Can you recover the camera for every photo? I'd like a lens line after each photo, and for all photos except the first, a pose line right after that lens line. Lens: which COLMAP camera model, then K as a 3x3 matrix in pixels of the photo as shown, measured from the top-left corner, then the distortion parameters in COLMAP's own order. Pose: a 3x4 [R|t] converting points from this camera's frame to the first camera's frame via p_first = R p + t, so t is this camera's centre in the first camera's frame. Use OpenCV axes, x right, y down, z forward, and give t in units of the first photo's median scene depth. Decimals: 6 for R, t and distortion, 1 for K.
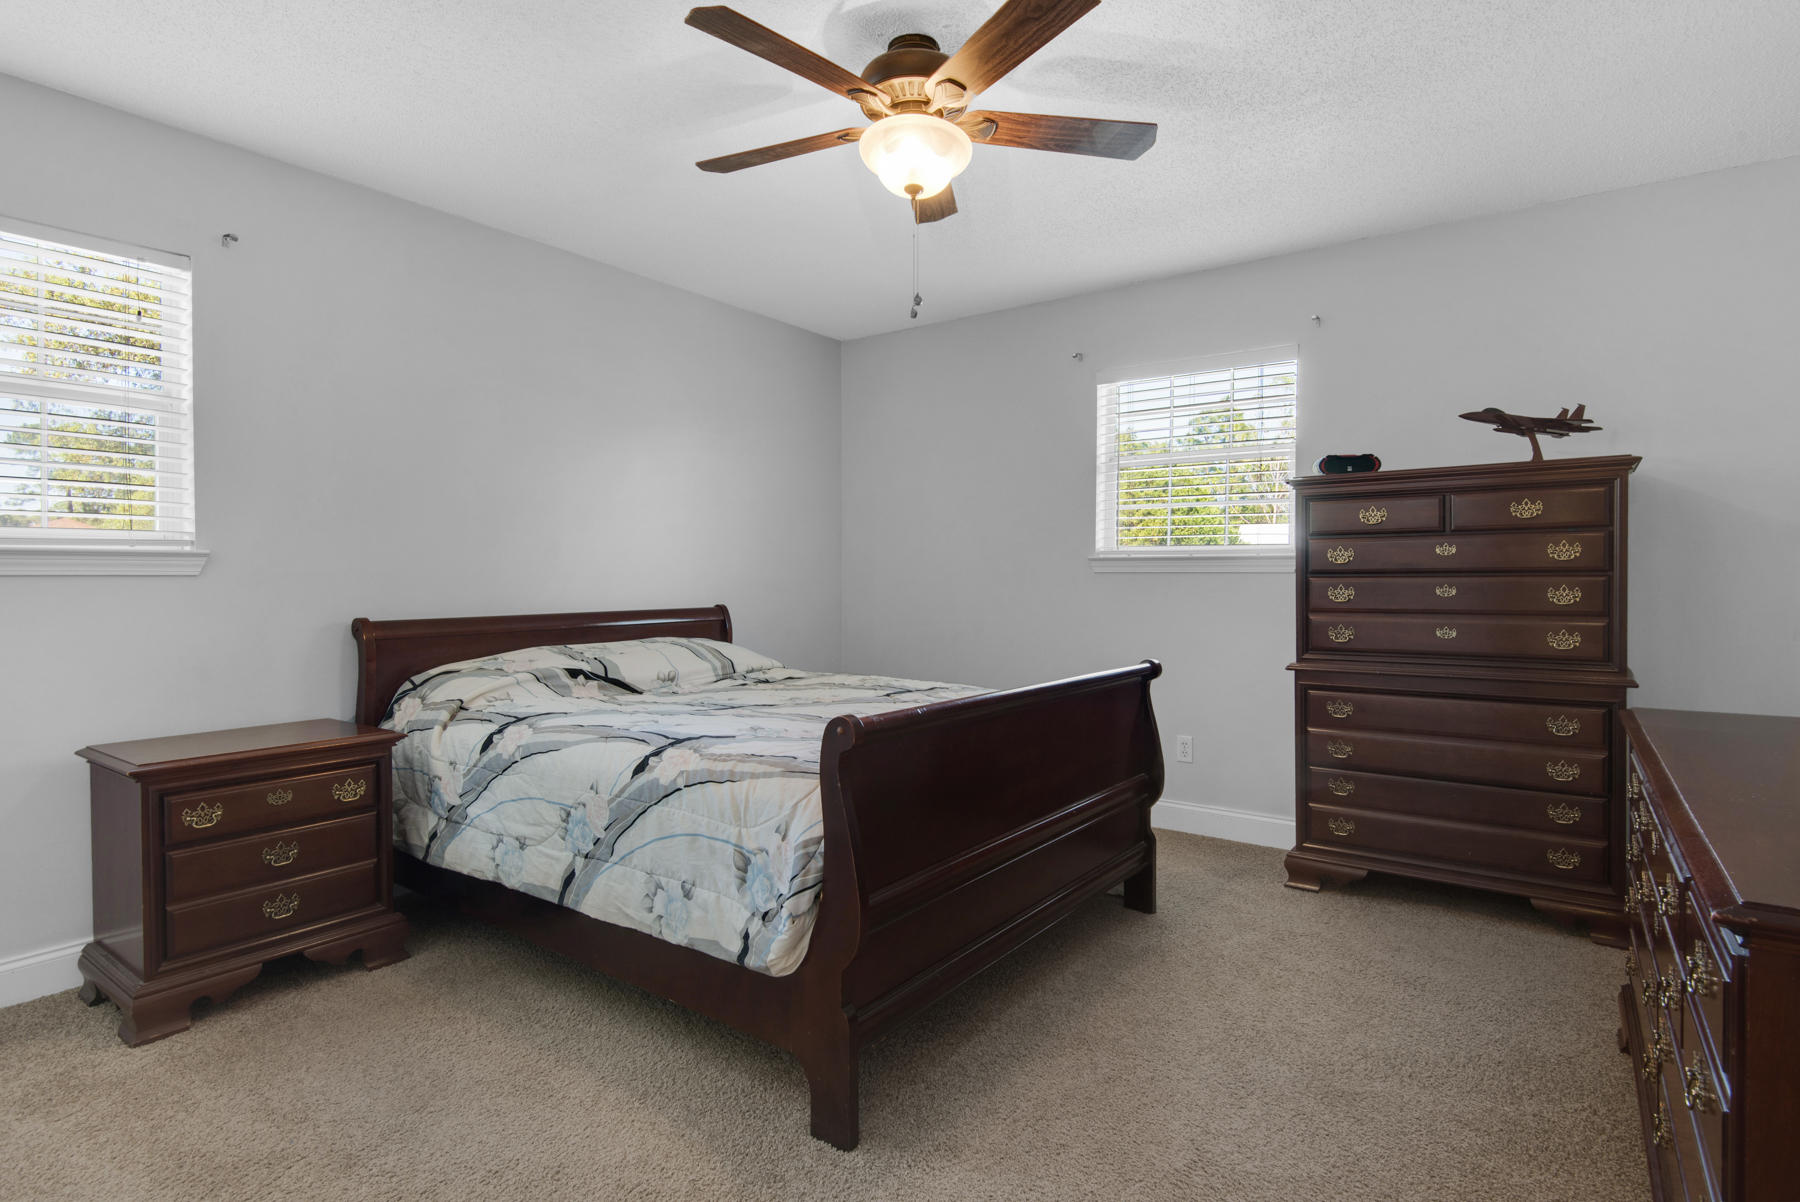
lens RADIAL K [[909.8, 0, 912.4], [0, 909.8, 595.1], [0, 0, 1]] dist [0.003990, 0.000156]
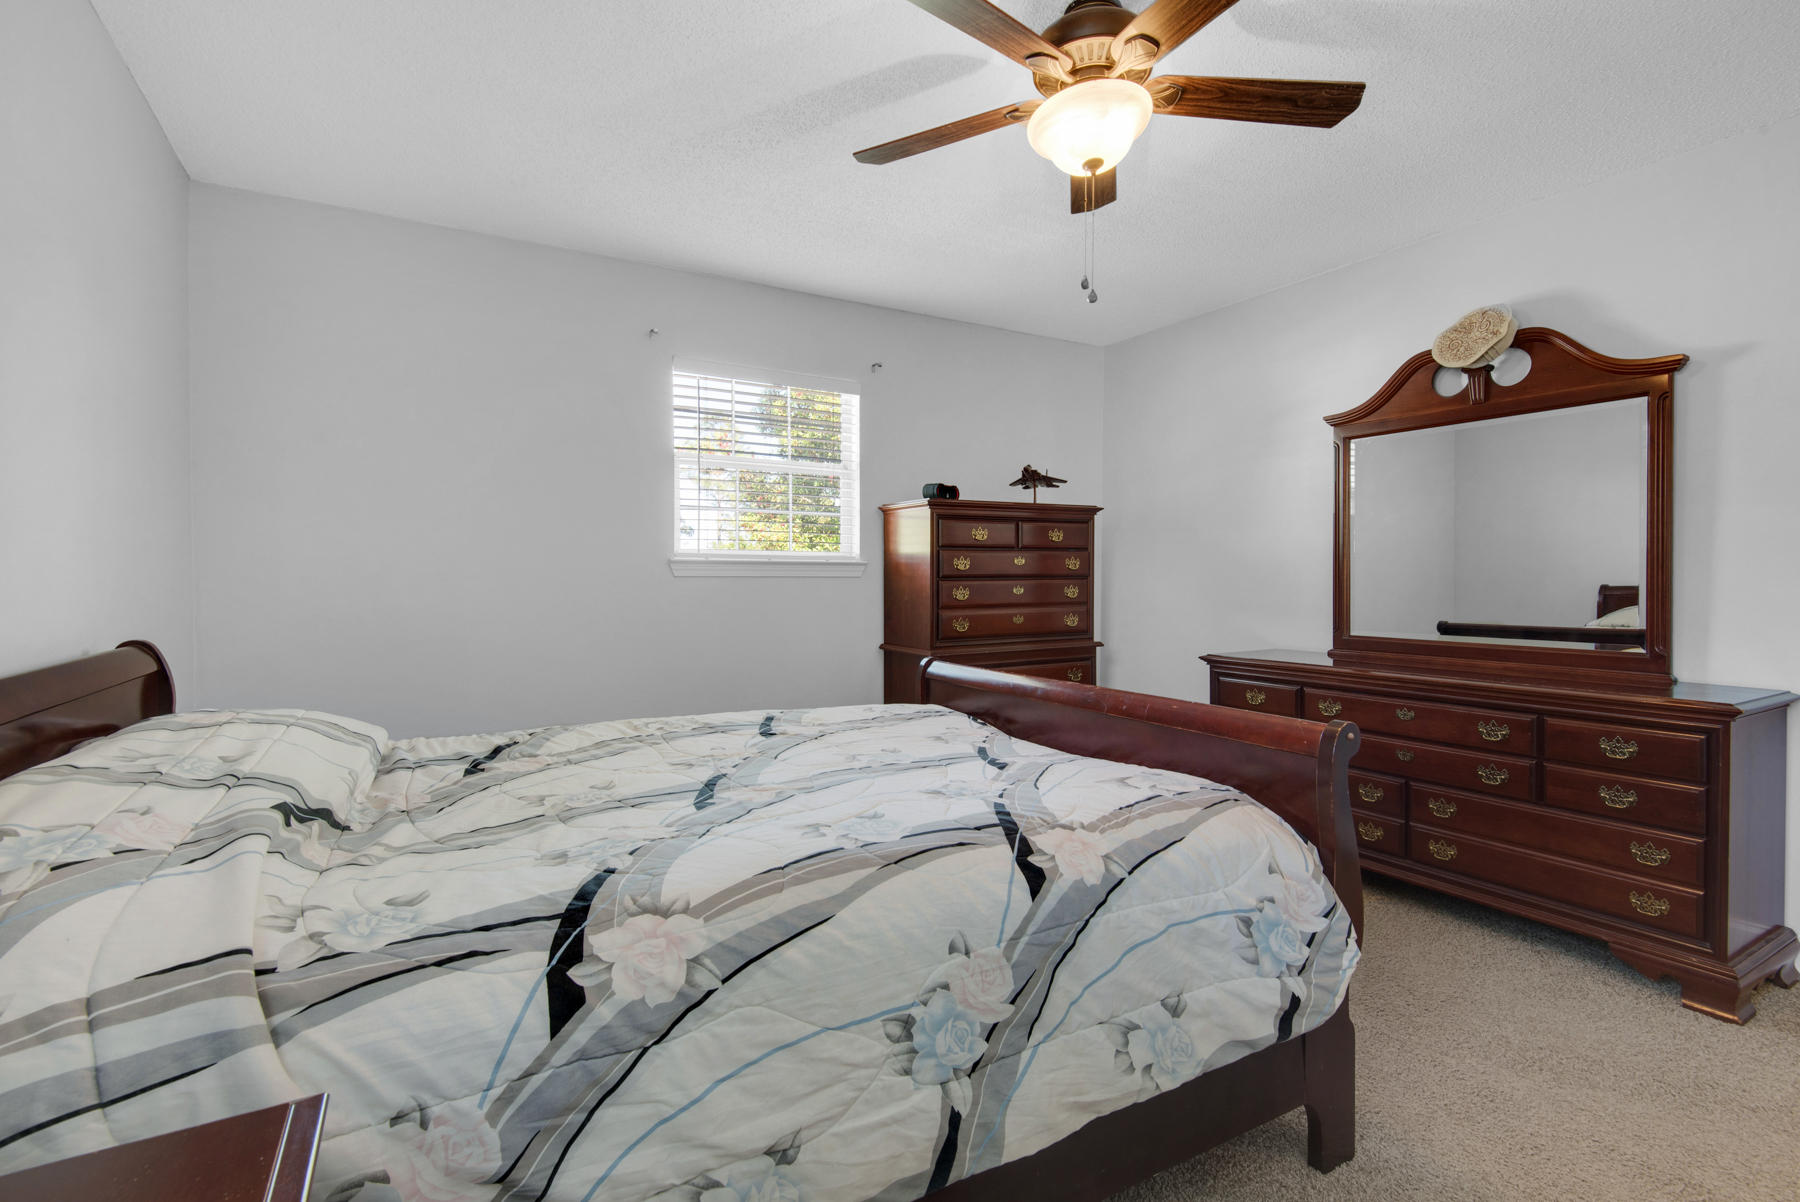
lens RADIAL K [[819.7, 0, 911.5], [0, 819.7, 589.1], [0, 0, 1]] dist [0.022925, -0.015297]
pose [[0.425406, -0.013400, 0.904904, -0.698067], [0.024165, 0.999702, 0.003444, -0.015942], [-0.904680, 0.020402, 0.425603, 0.669618]]
